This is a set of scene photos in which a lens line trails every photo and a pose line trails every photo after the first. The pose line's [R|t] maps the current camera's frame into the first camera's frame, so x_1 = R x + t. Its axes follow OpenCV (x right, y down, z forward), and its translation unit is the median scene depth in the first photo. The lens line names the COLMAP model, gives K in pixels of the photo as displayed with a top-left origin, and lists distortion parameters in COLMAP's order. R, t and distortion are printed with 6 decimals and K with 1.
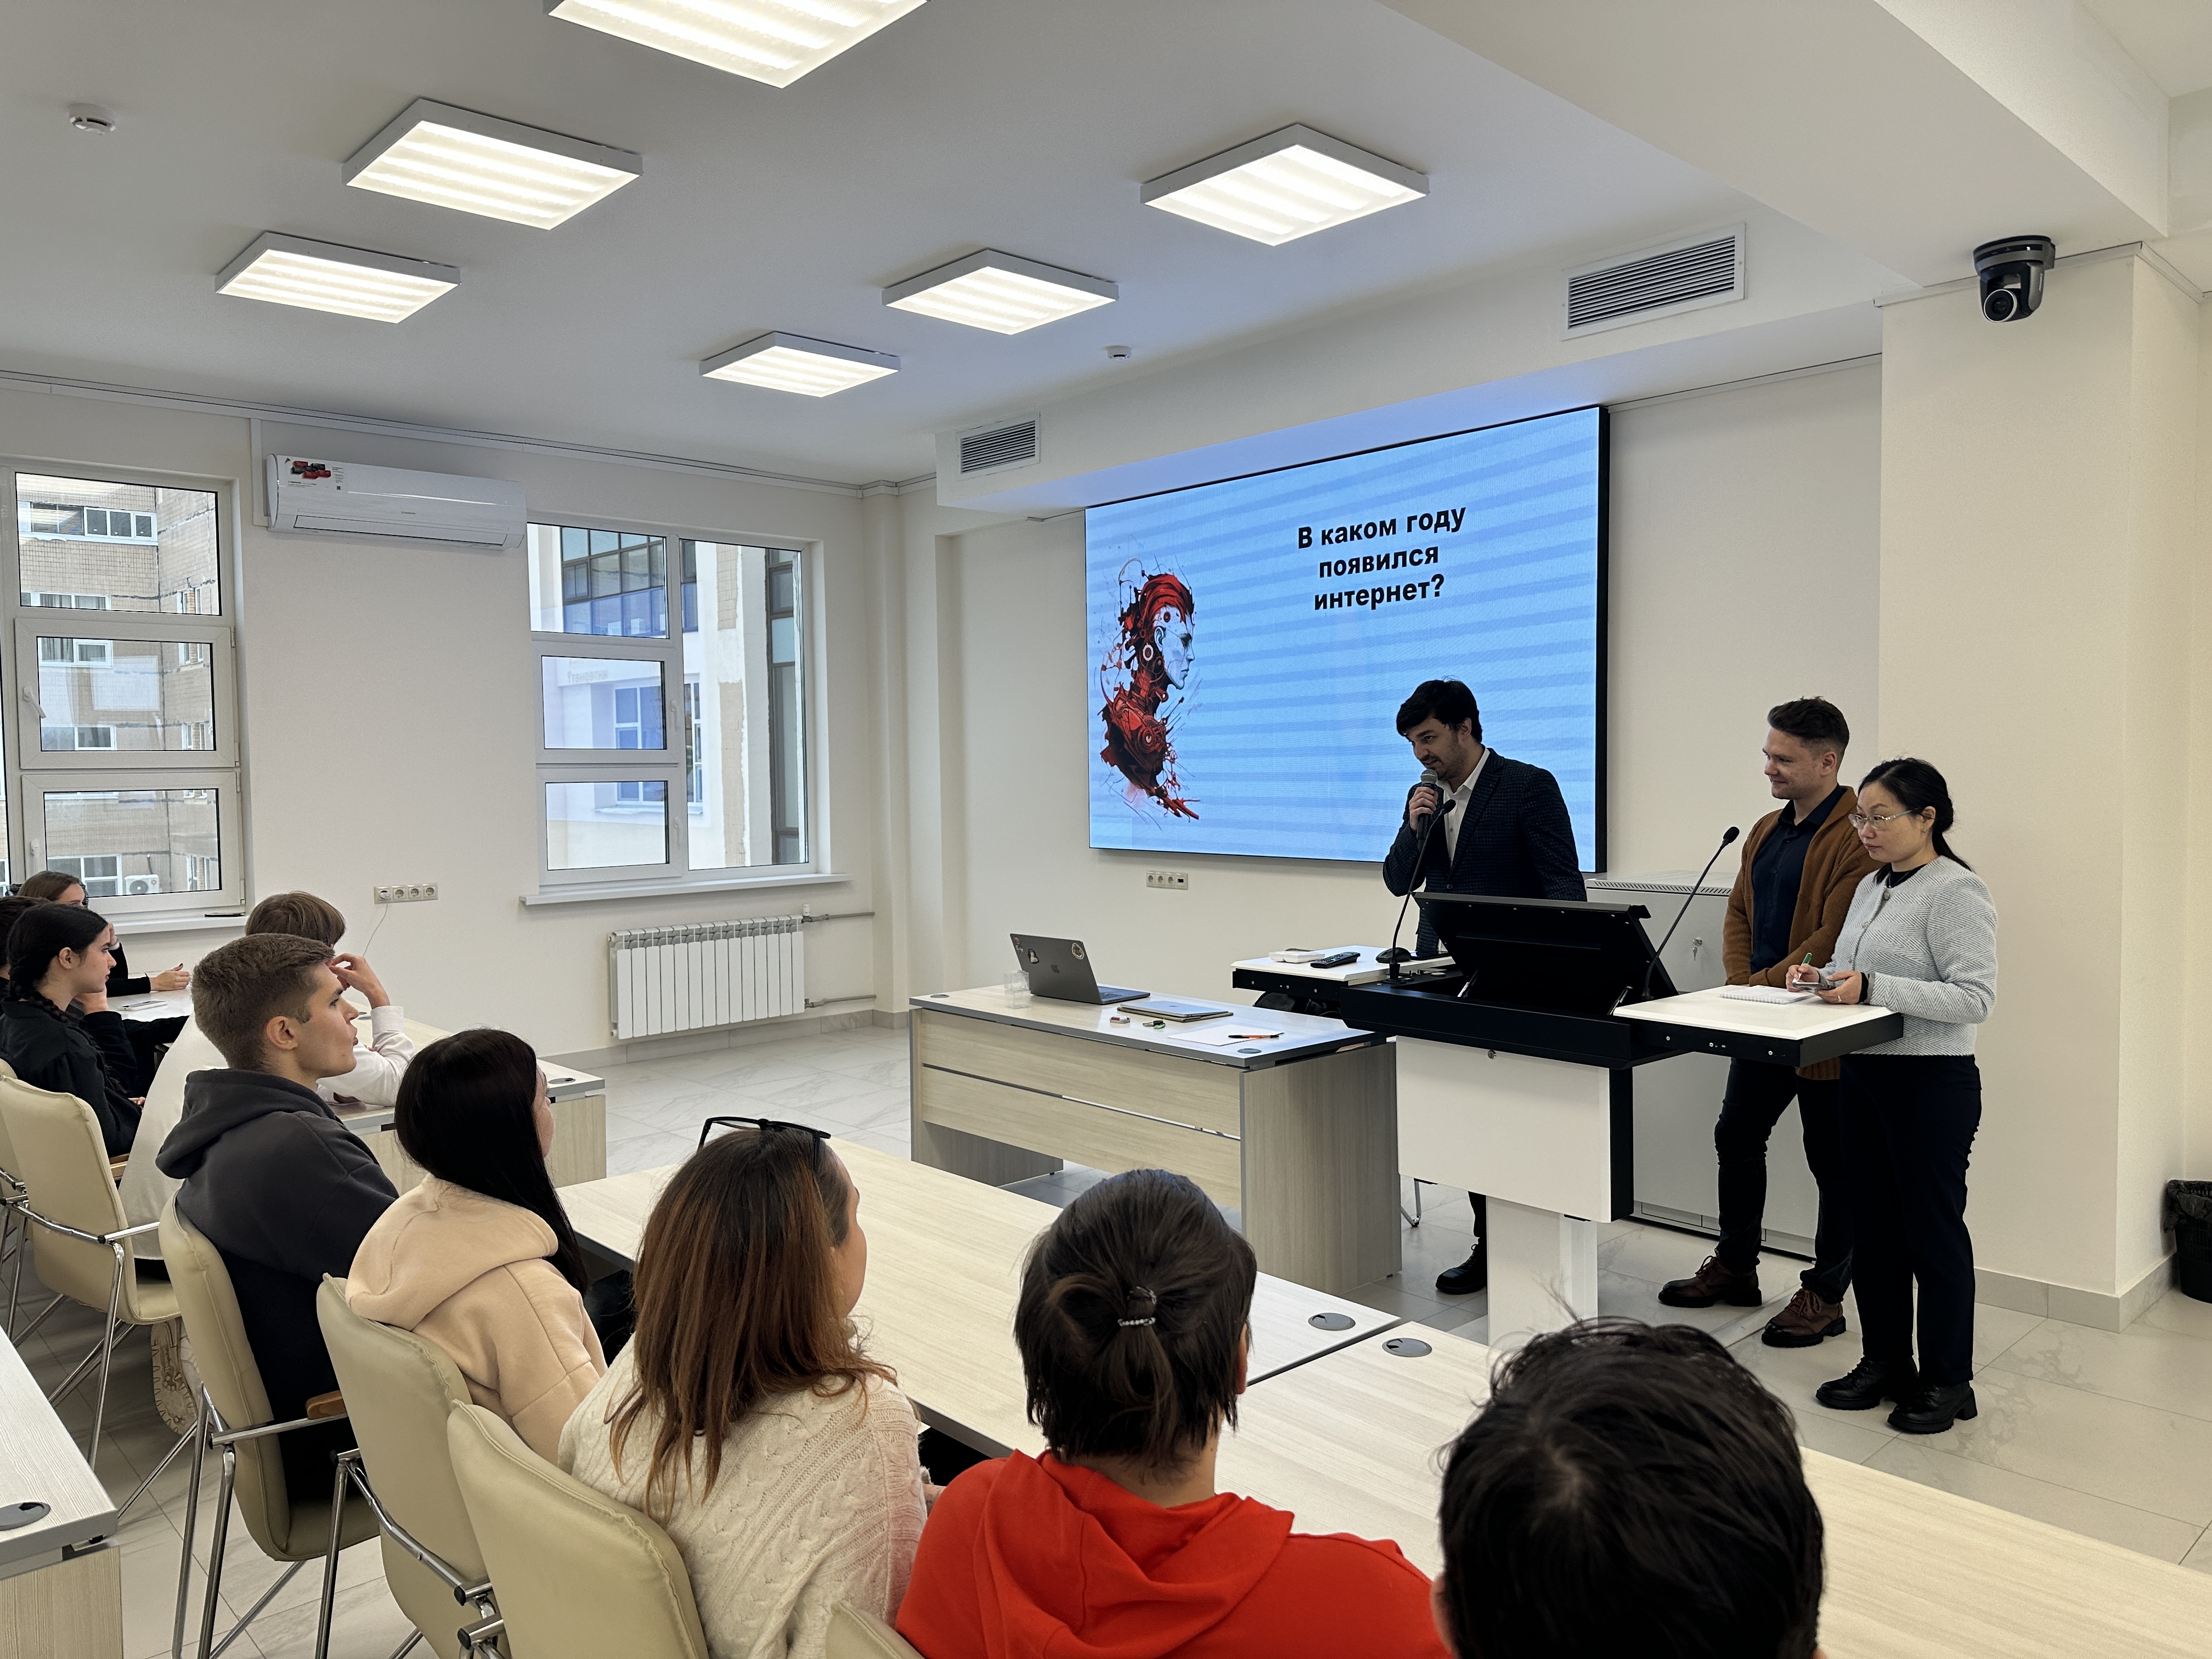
lens RADIAL K [[1557.9, 0, 1106.0], [0, 1557.9, 829.5], [0, 0, 1]] dist [-0.003929, -0.003673]
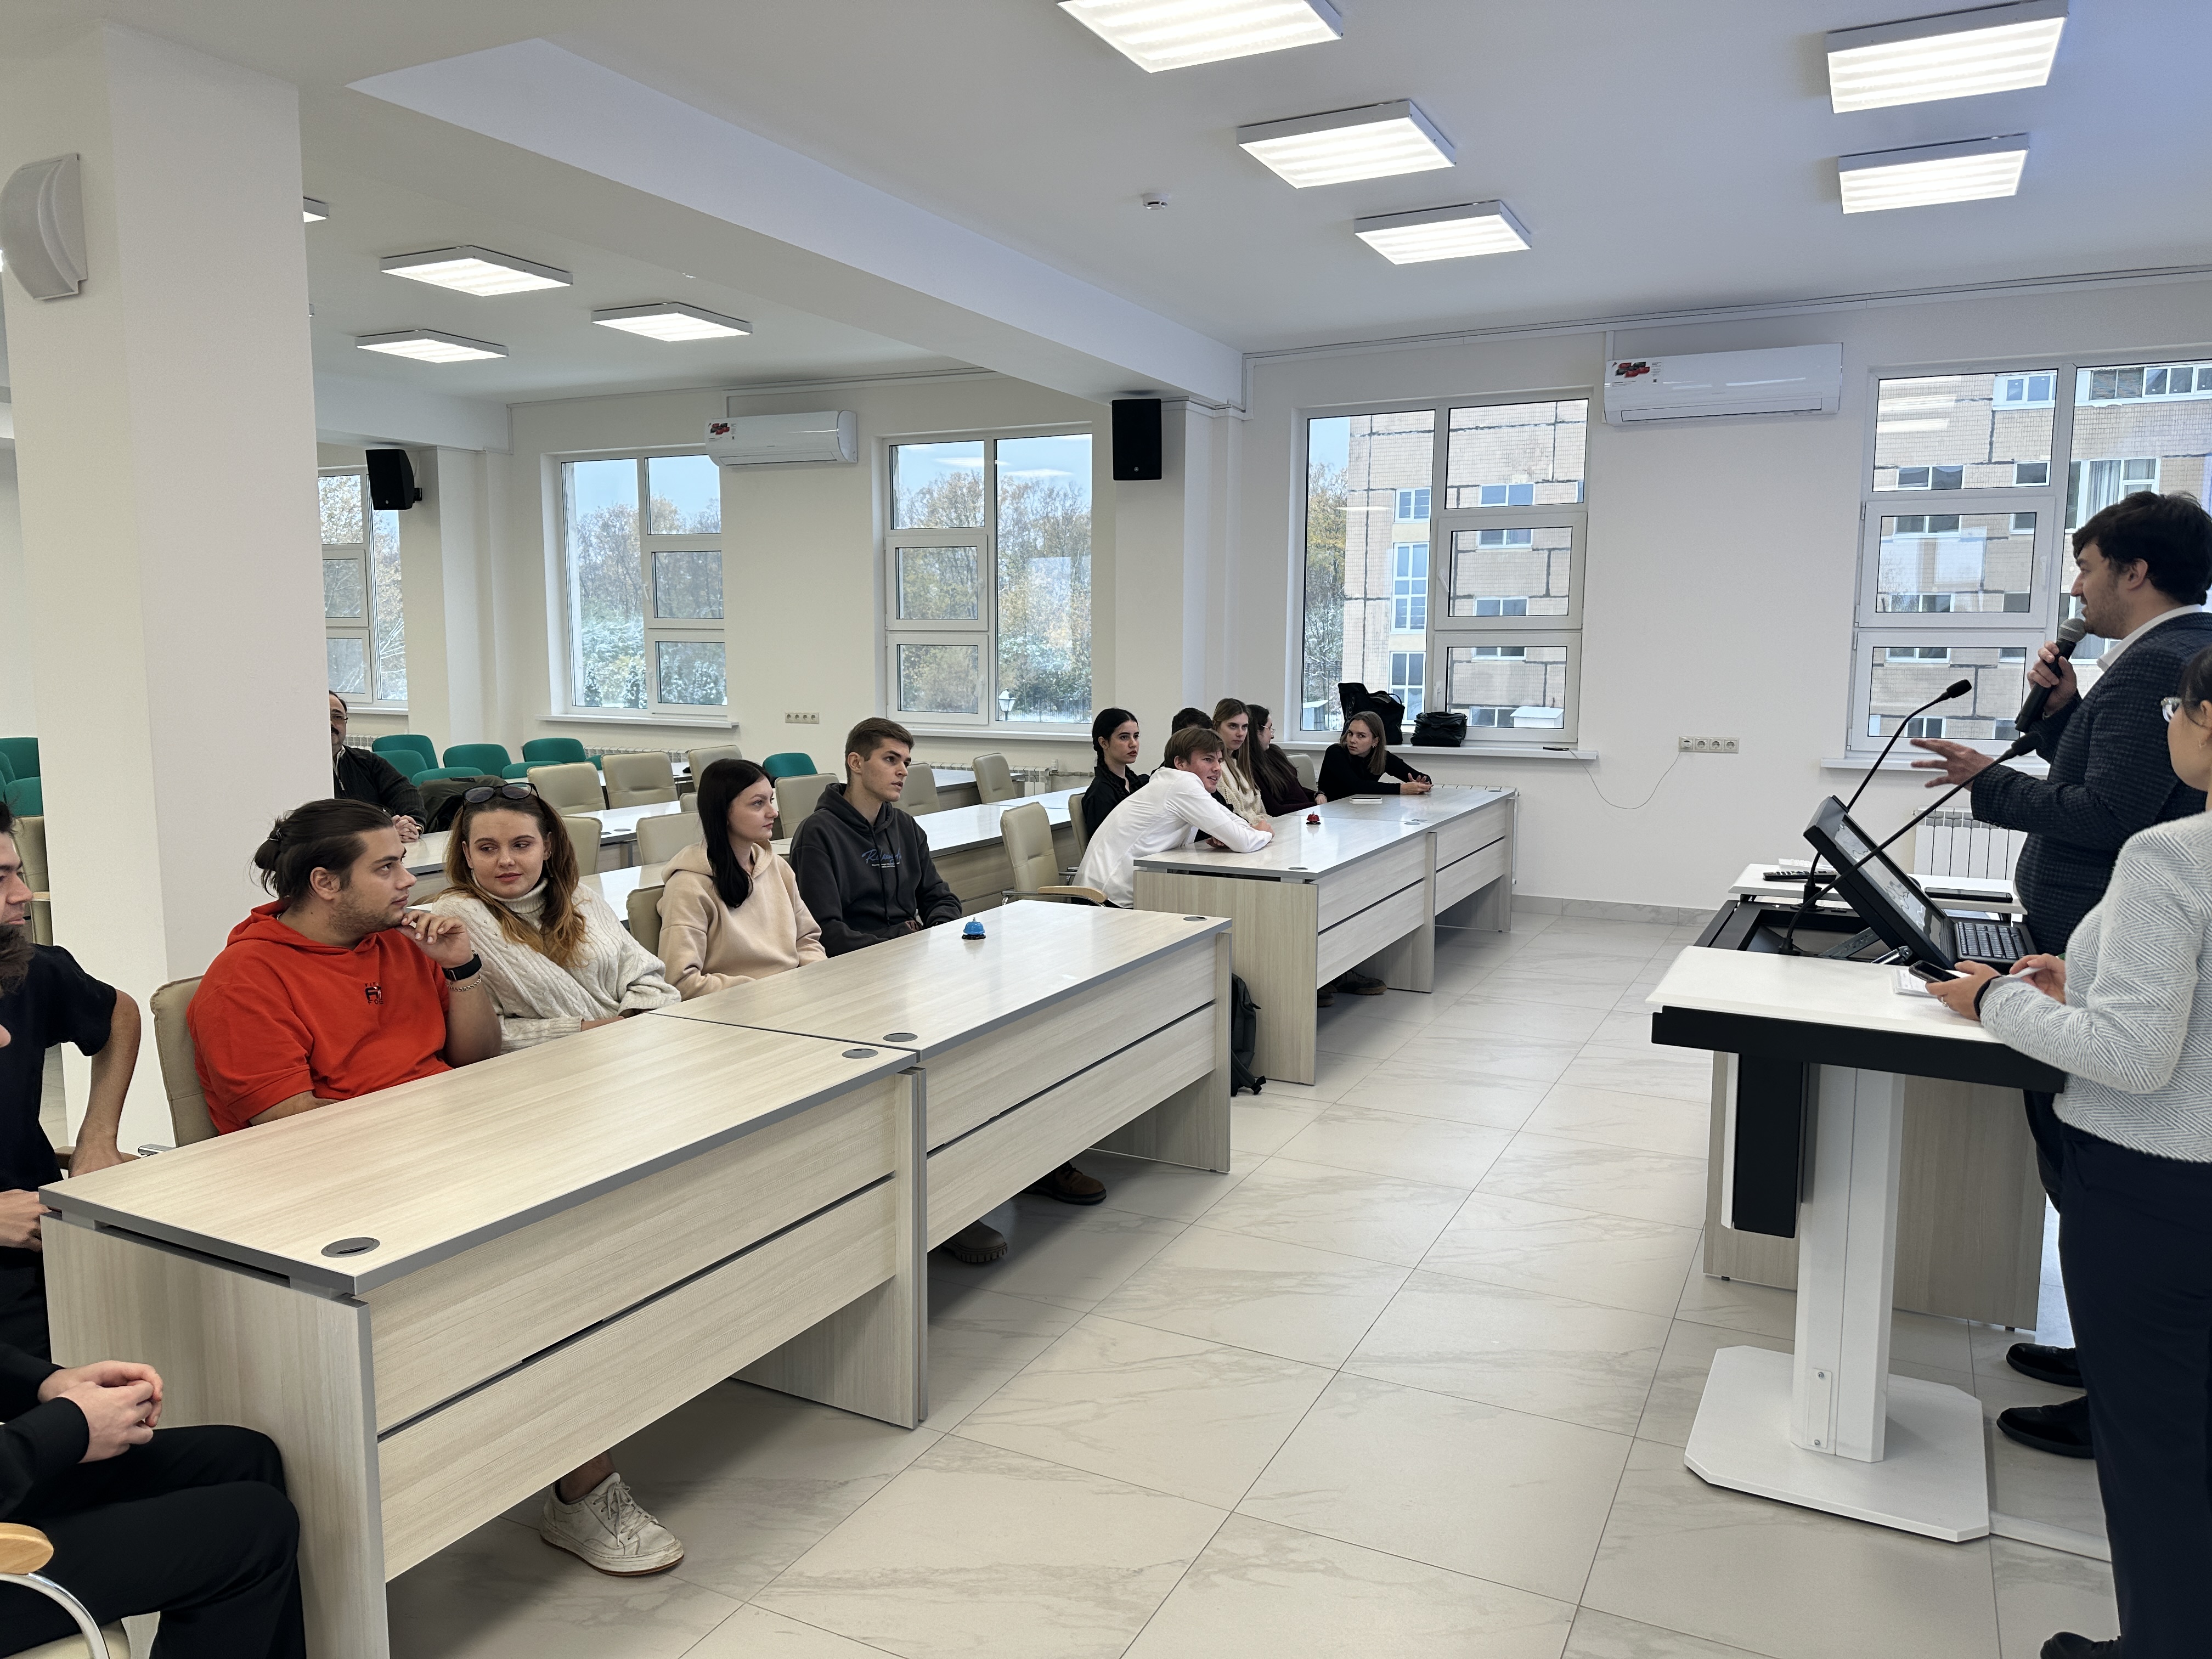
lens RADIAL K [[1557.9, 0, 1106.0], [0, 1557.9, 829.5], [0, 0, 1]] dist [-0.003929, -0.003673]
pose [[0.360385, 0.121613, -0.924842, 0.449892], [-0.042129, 0.992575, 0.114103, -0.007486], [0.931852, -0.002158, 0.362833, 0.213561]]
